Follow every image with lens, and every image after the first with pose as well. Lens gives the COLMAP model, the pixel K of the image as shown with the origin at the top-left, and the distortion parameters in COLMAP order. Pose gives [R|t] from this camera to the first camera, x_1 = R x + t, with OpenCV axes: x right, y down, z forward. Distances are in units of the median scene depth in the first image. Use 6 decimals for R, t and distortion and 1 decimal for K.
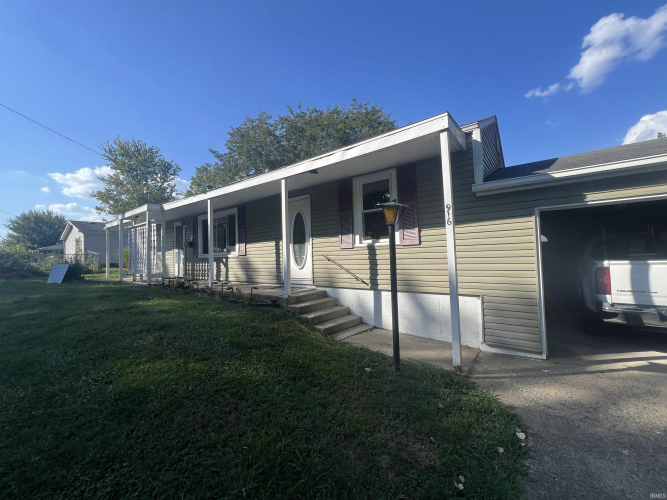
lens RADIAL K [[268.1, 0, 331.0], [0, 268.1, 246.7], [0, 0, 1]] dist [0.002743, 0.001549]
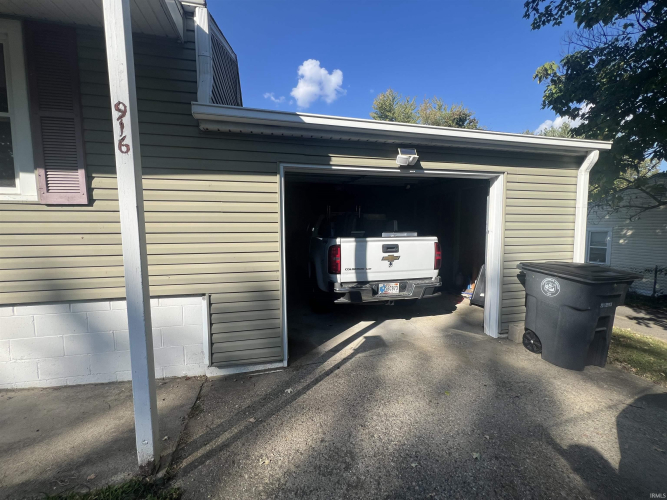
lens RADIAL K [[266.8, 0, 331.0], [0, 266.8, 252.0], [0, 0, 1]] dist [-0.002854, 0.000173]
pose [[0.632650, -0.040722, 0.773366, 0.300472], [-0.042712, 0.995262, 0.087347, 0.021267], [-0.773259, -0.088292, 0.627913, 0.449183]]
